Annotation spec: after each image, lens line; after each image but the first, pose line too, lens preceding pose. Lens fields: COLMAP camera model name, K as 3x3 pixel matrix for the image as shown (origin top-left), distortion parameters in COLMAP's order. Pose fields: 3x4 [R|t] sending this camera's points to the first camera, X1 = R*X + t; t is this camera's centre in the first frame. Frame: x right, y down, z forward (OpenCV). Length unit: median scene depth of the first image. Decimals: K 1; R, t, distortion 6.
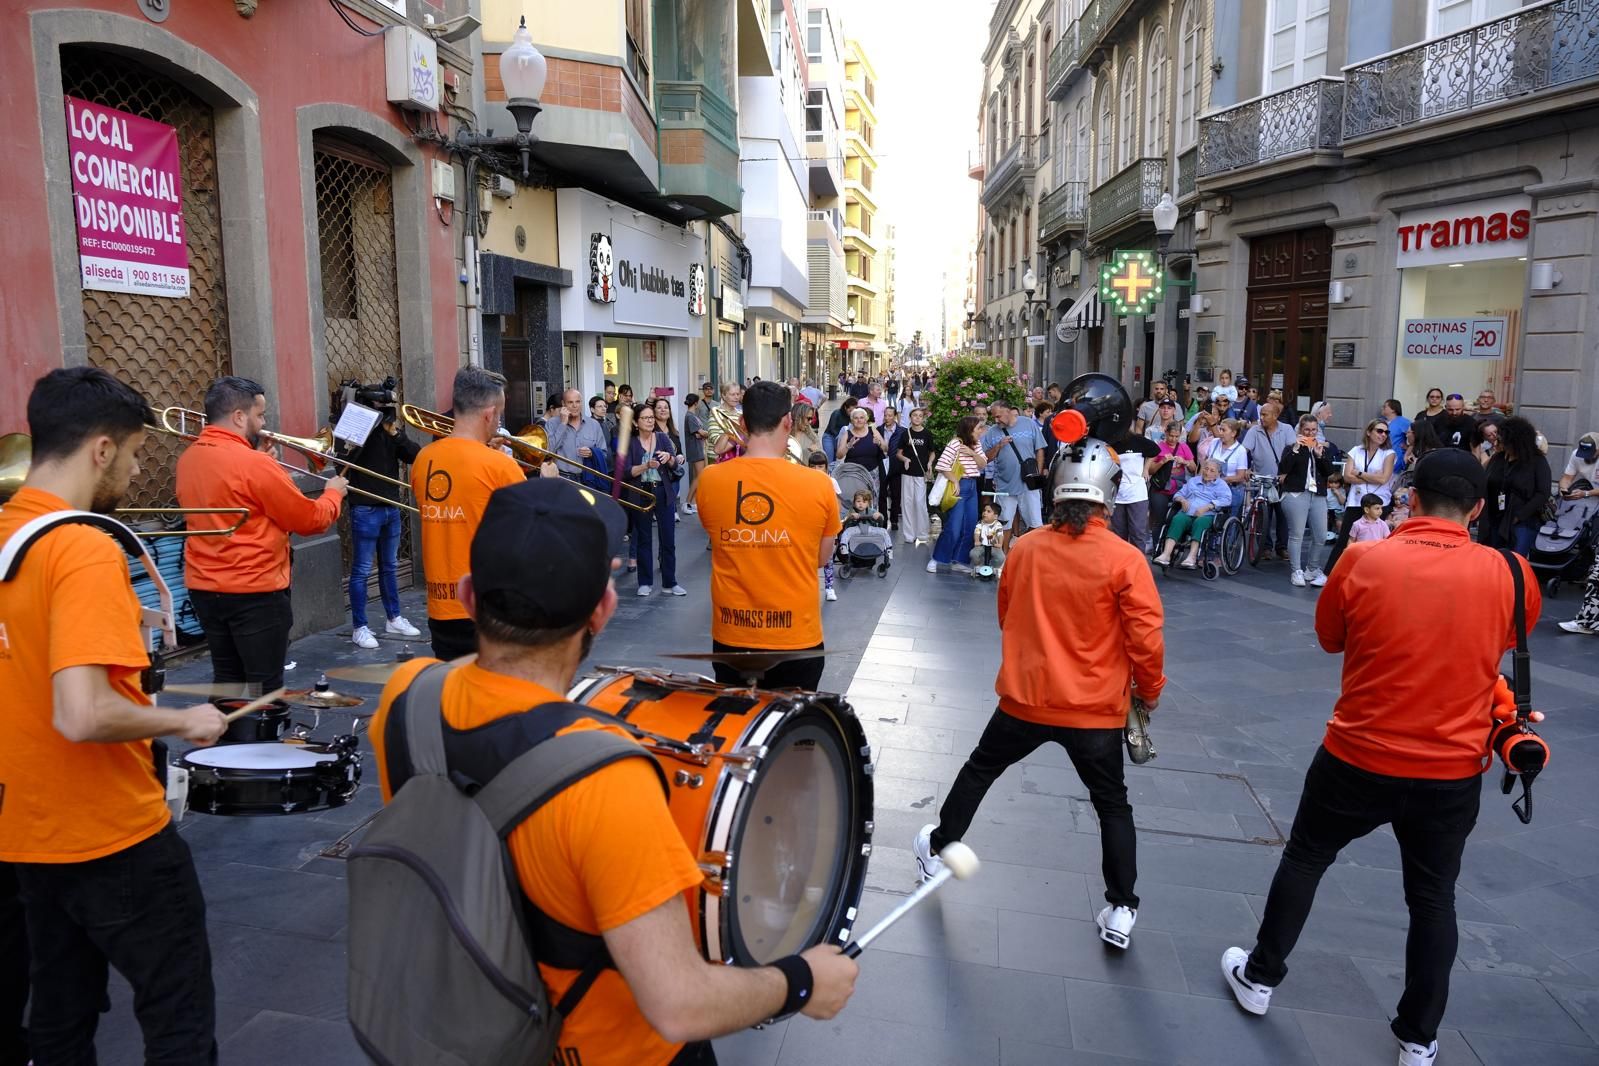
lens RADIAL K [[1093.4, 0, 802.9], [0, 1093.4, 526.0], [0, 0, 1]] dist [-0.028467, 0.017269]
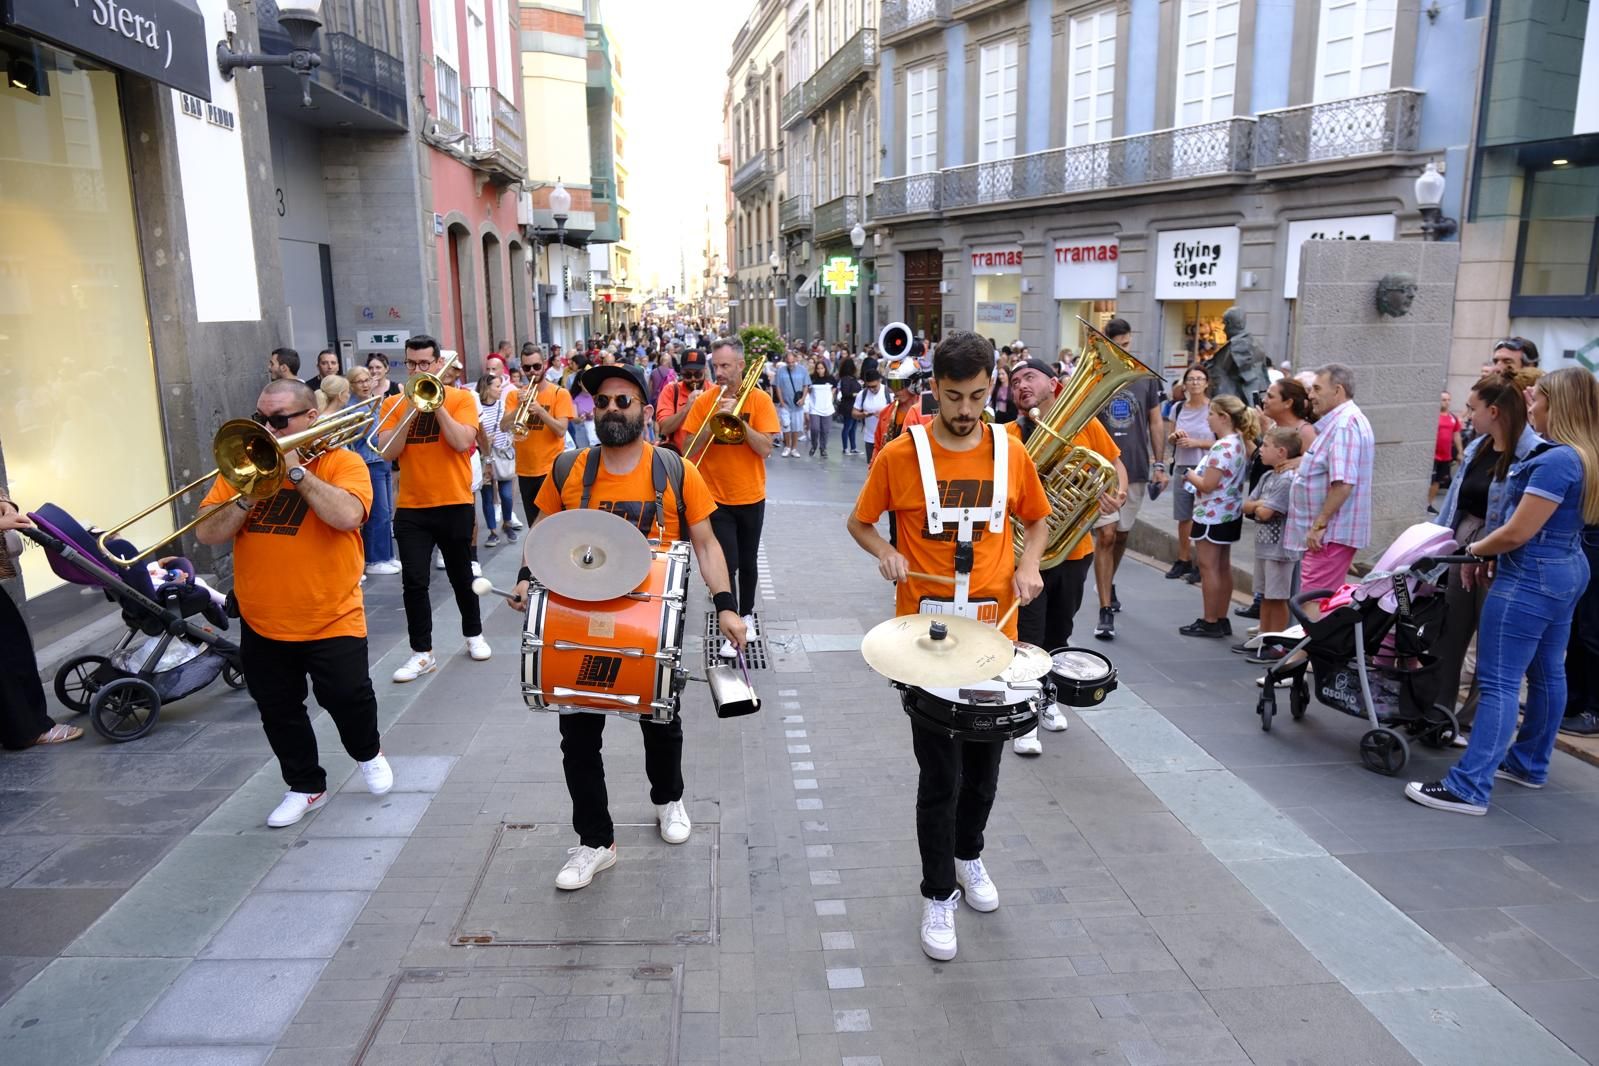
lens RADIAL K [[1088.2, 0, 792.5], [0, 1088.2, 538.9], [0, 0, 1]] dist [-0.009694, 0.000976]
pose [[0.973639, -0.055915, 0.221135, -0.244832], [0.042109, 0.996887, 0.066662, 0.098911], [-0.224174, -0.055592, 0.972962, -0.954514]]
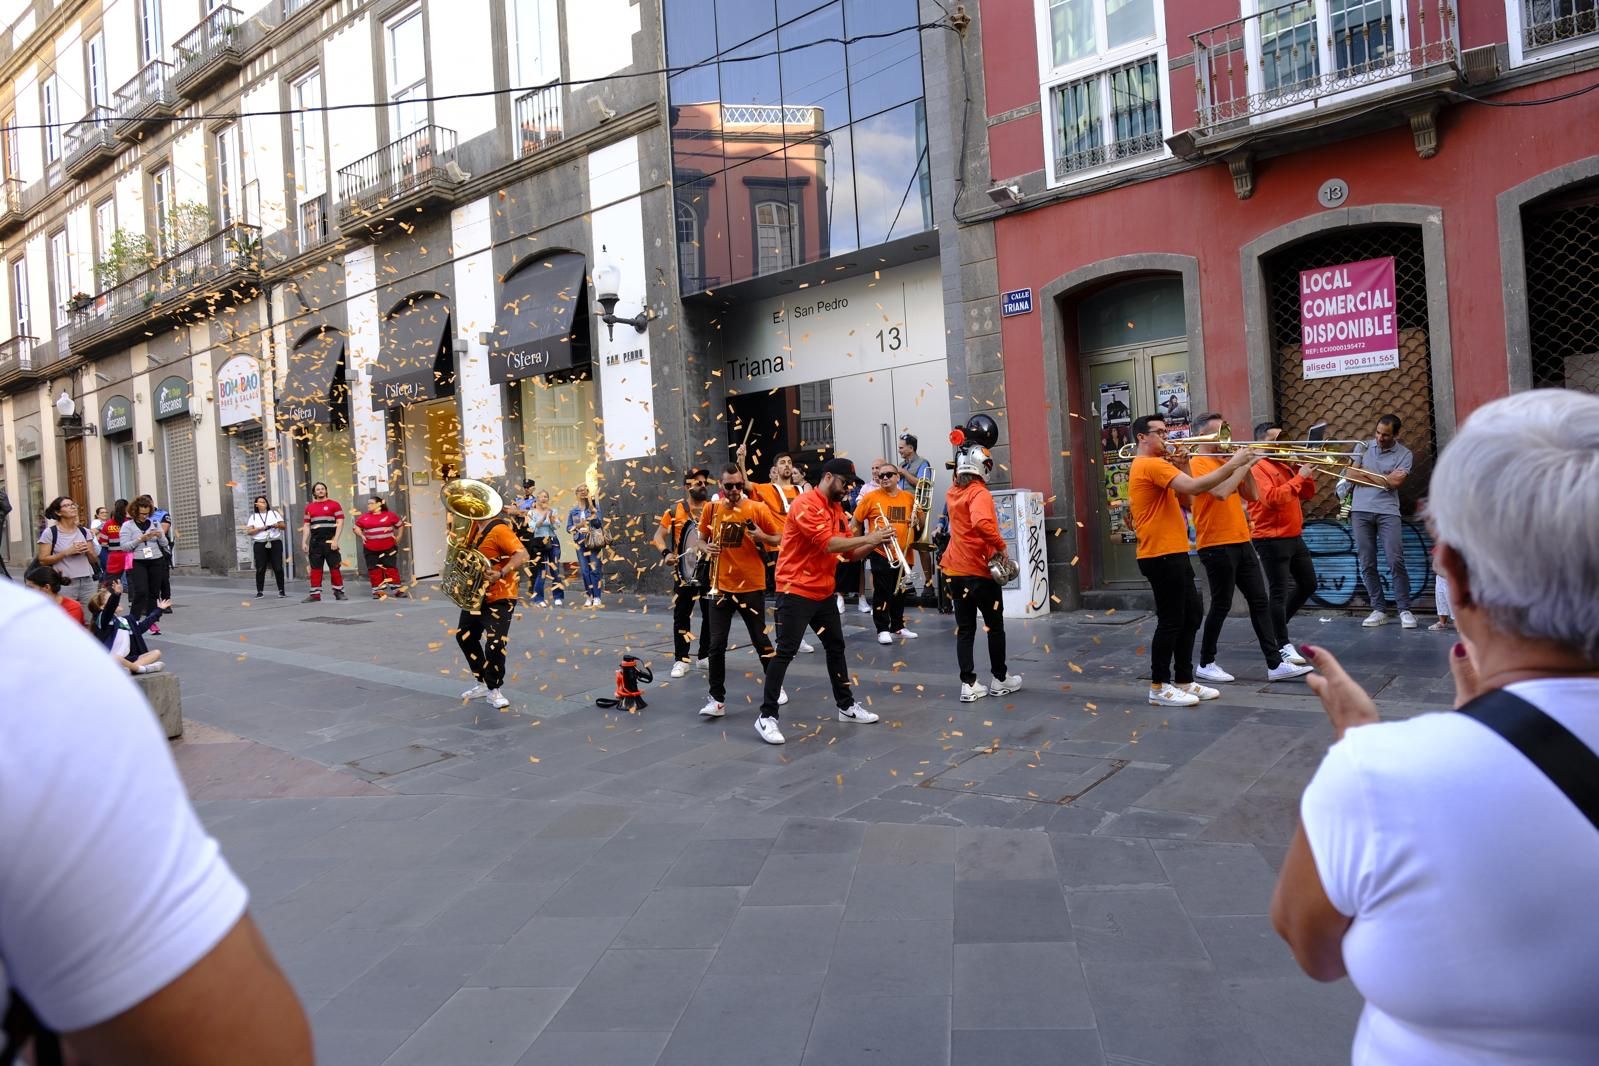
lens RADIAL K [[1093.4, 0, 802.9], [0, 1093.4, 526.0], [0, 0, 1]] dist [-0.028467, 0.017269]
pose [[-0.471851, 0.031119, -0.881129, 0.595995], [-0.063765, 0.995555, 0.069306, -0.026383], [0.879369, 0.088887, -0.467770, 0.536731]]
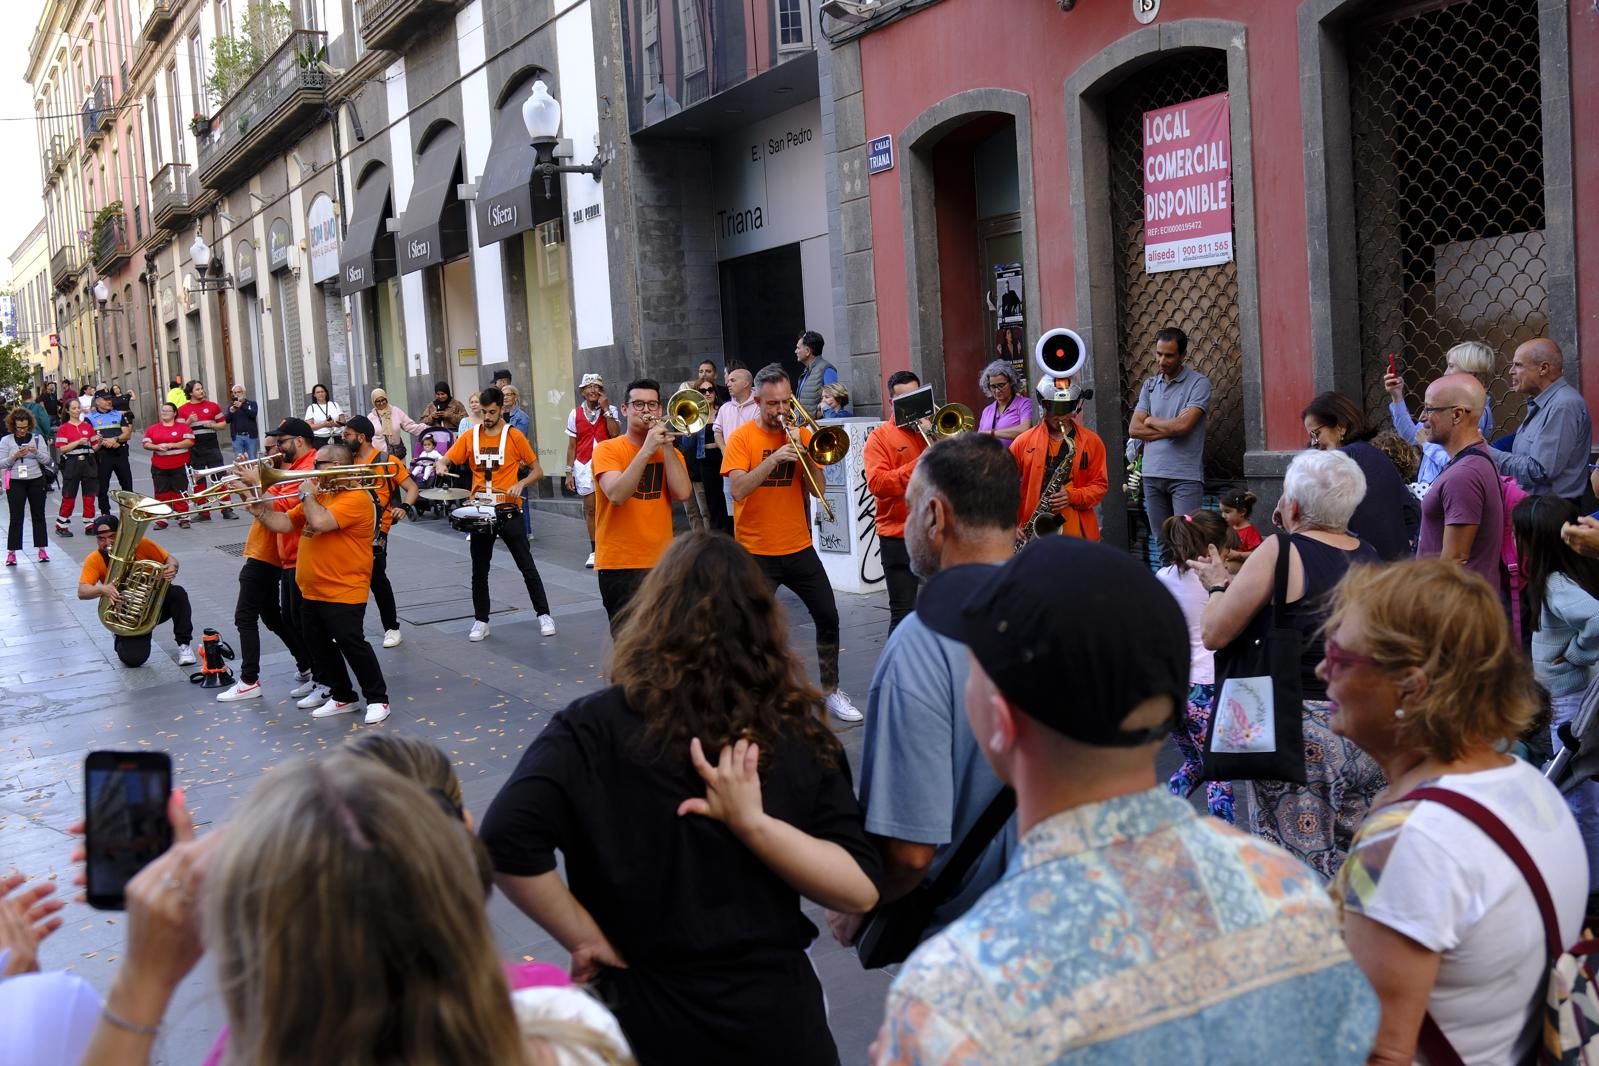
lens RADIAL K [[1744.5, 0, 803.1], [0, 1744.5, 474.9], [0, 0, 1]] dist [0.018100, 0.015565]
pose [[-0.781604, 0.077587, -0.618932, 0.392263], [-0.025776, 0.987370, 0.156323, -0.137942], [0.623243, 0.138136, -0.769732, 1.075819]]
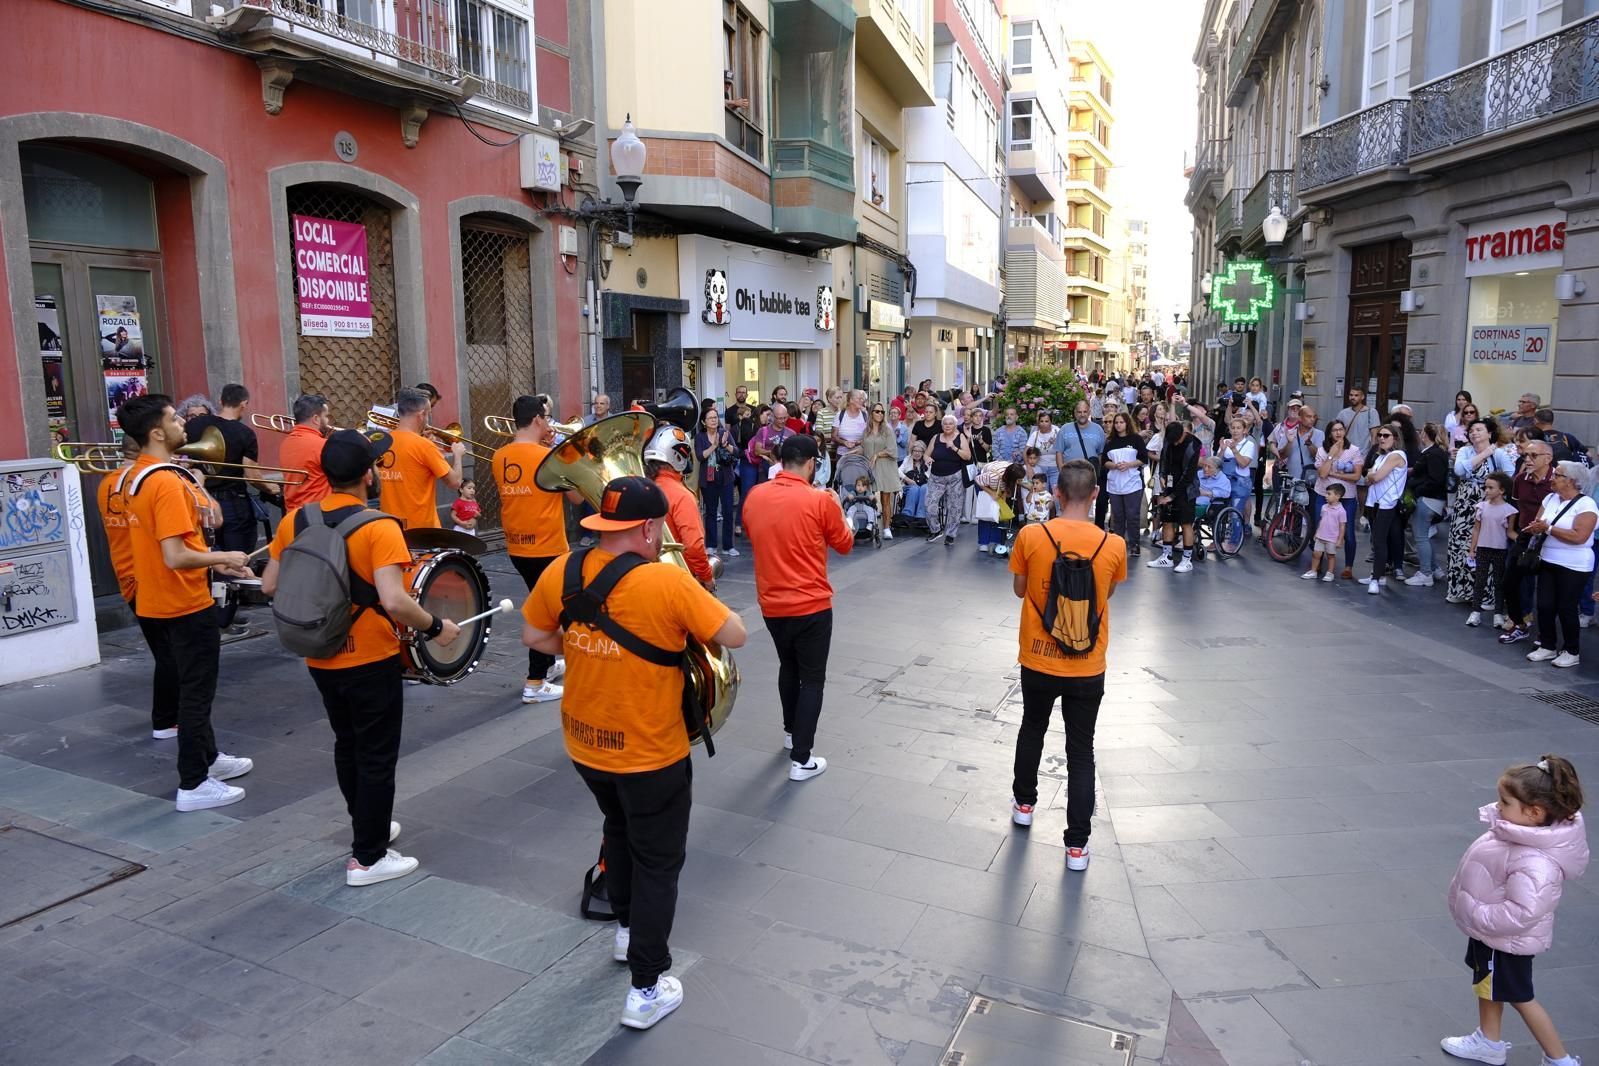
lens RADIAL K [[1090.6, 0, 809.5], [0, 1090.6, 532.9], [0, 0, 1]] dist [-0.030659, 0.018718]
pose [[0.974136, 0.027541, -0.224278, 0.201633], [-0.025991, 0.999614, 0.009861, 0.016850], [0.224462, -0.003777, 0.974475, -0.181490]]
